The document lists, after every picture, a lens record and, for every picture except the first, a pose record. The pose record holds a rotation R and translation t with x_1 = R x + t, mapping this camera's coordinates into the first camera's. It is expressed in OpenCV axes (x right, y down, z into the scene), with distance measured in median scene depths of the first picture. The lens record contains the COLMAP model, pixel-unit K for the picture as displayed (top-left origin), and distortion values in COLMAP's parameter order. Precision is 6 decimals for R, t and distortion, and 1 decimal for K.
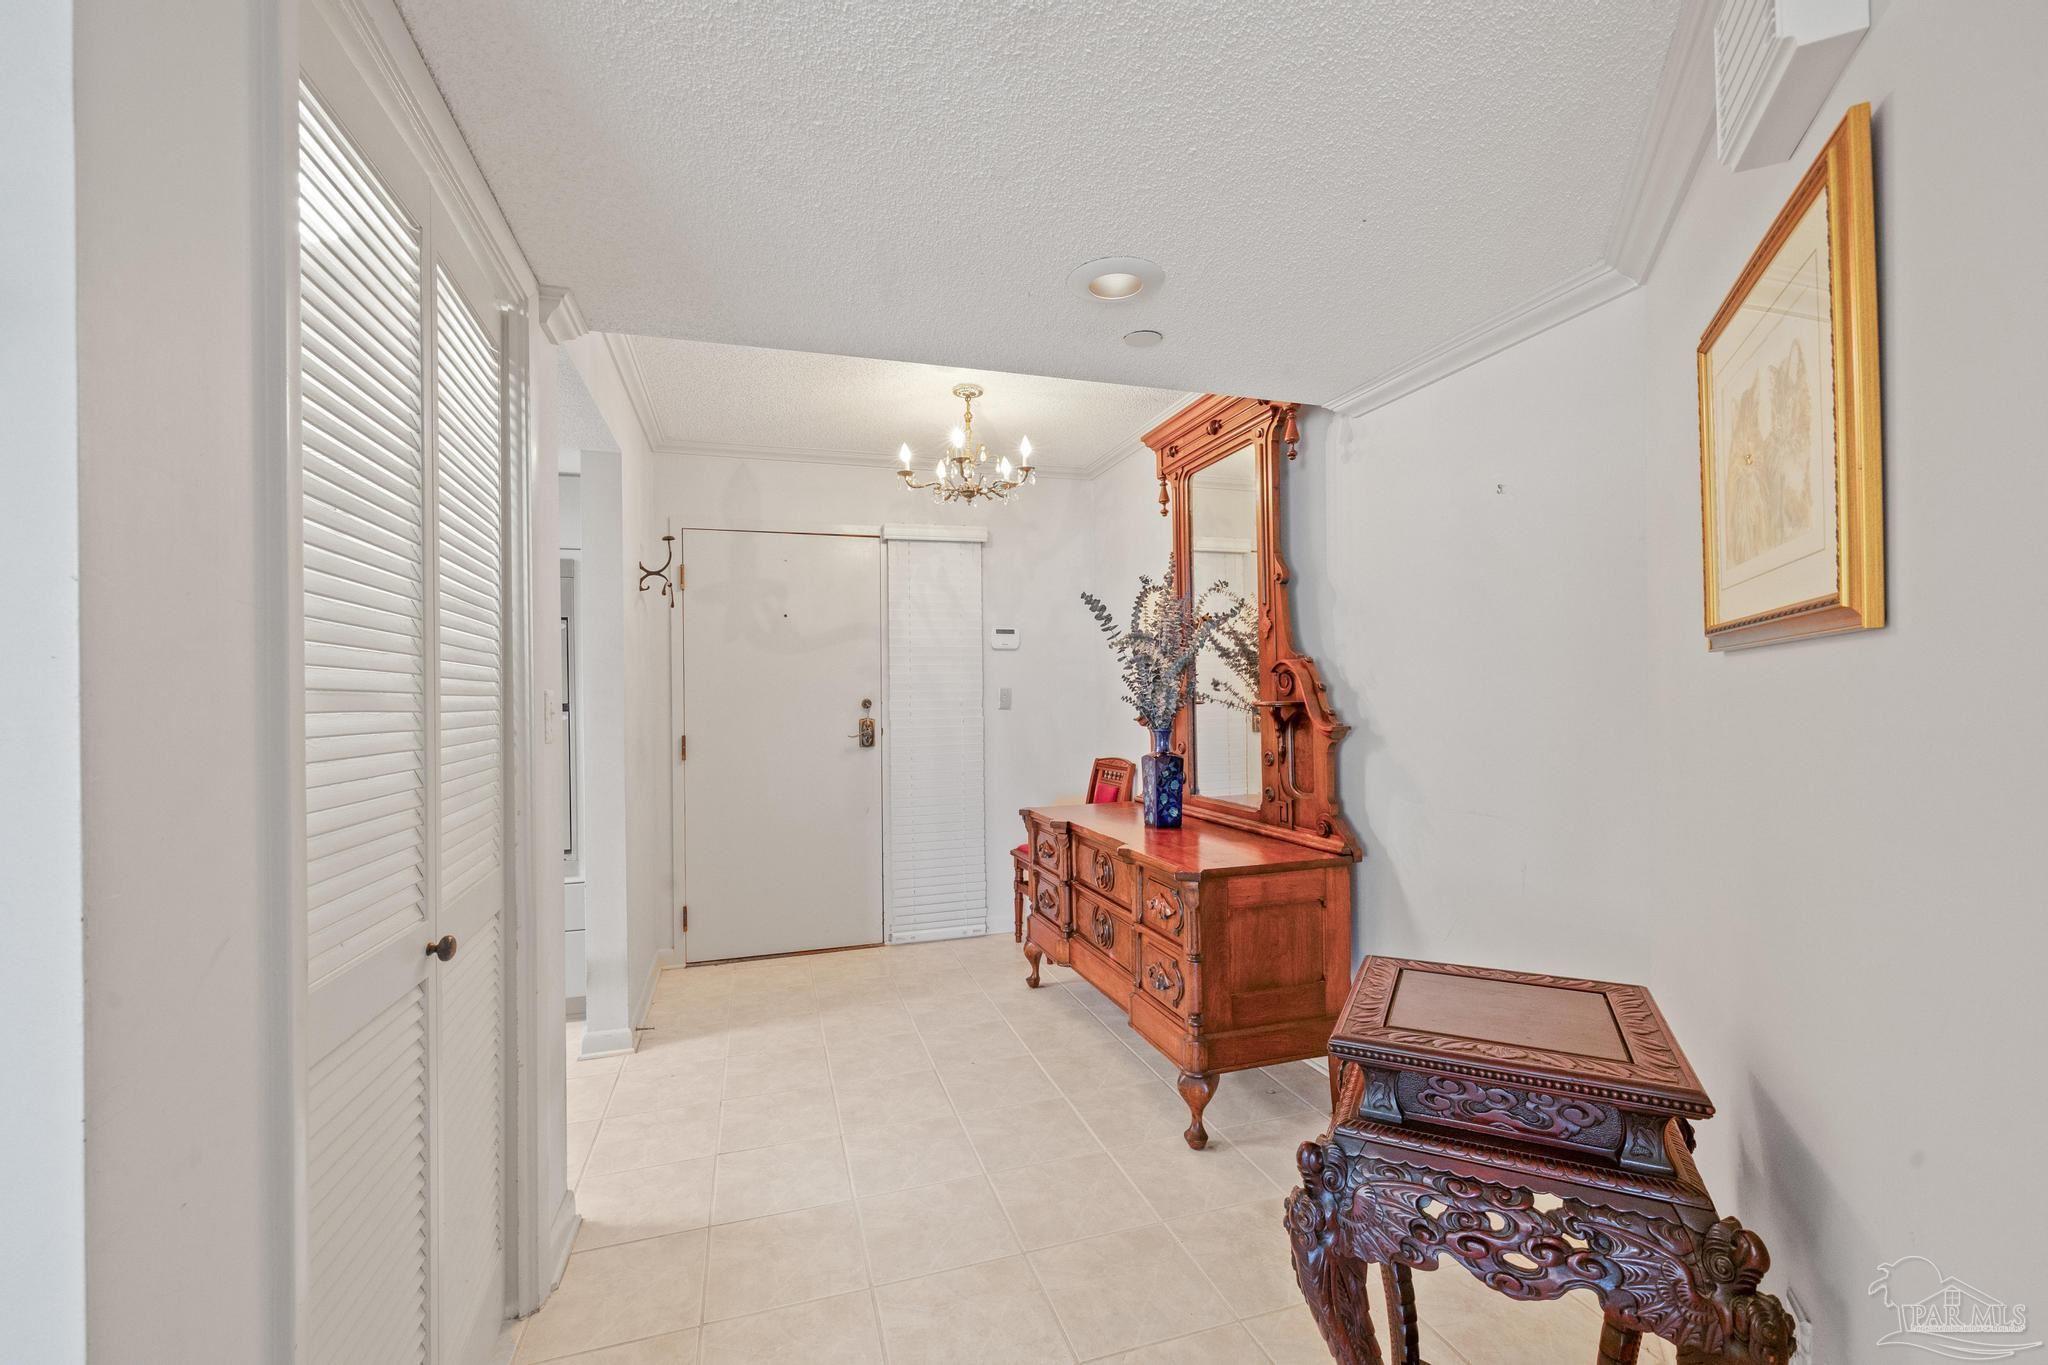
lens RADIAL K [[858.9, 0, 1019.1], [0, 858.9, 685.0], [0, 0, 1]] dist [-0.012024, 0.005011]
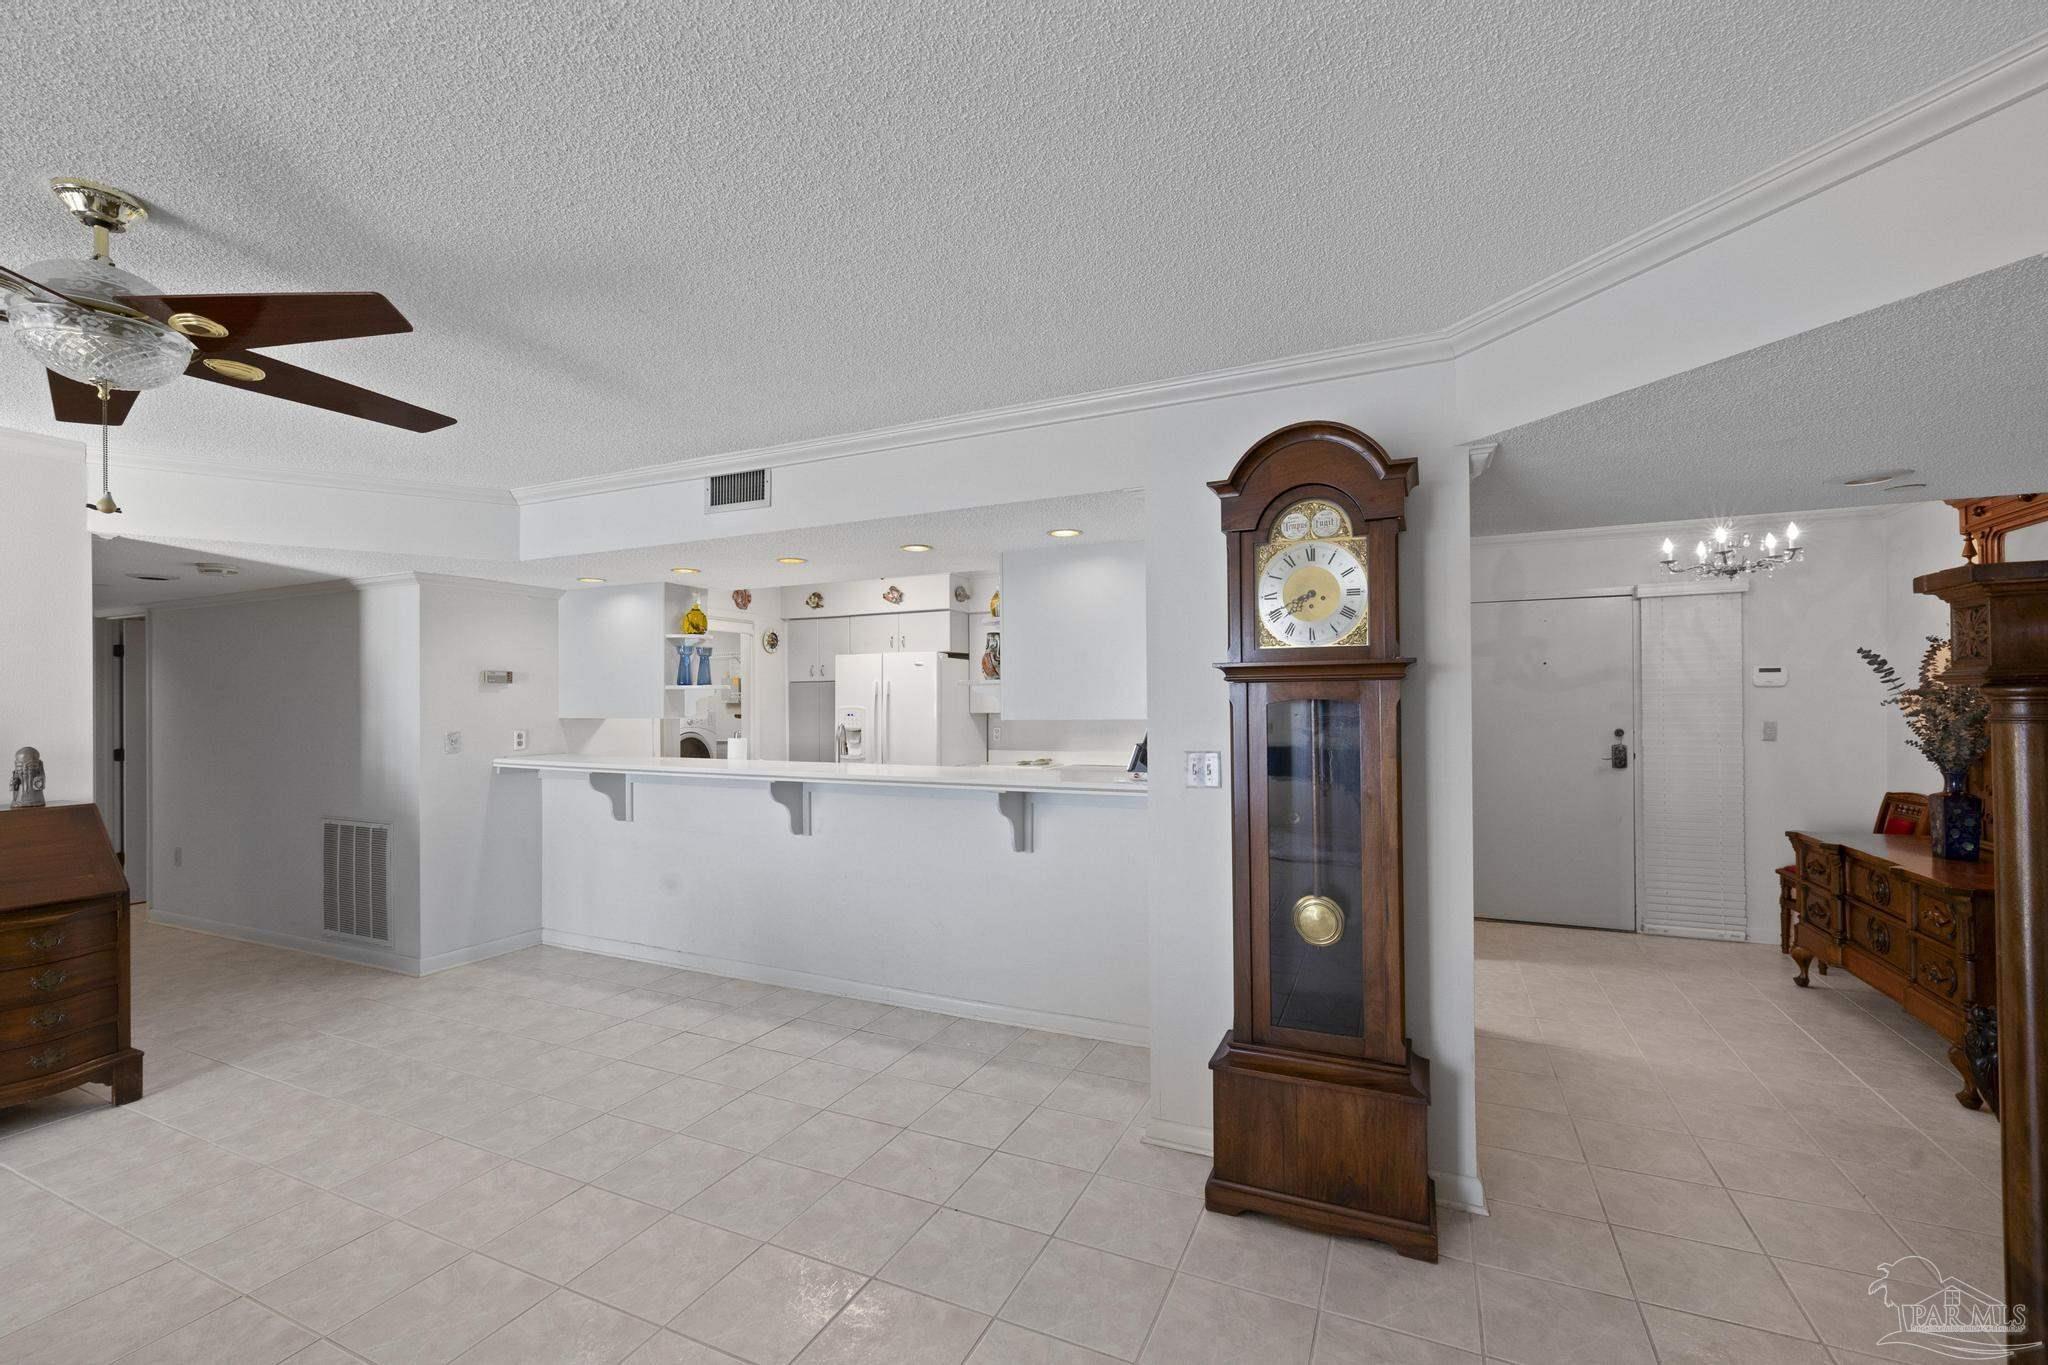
lens RADIAL K [[858.9, 0, 1014.9], [0, 858.9, 695.0], [0, 0, 1]] dist [-0.012024, 0.005011]
pose [[0.738672, 0.000943, -0.674064, 0.008746], [0.008864, 0.999899, 0.011113, -0.067506], [0.674007, -0.014184, 0.738589, -0.608252]]
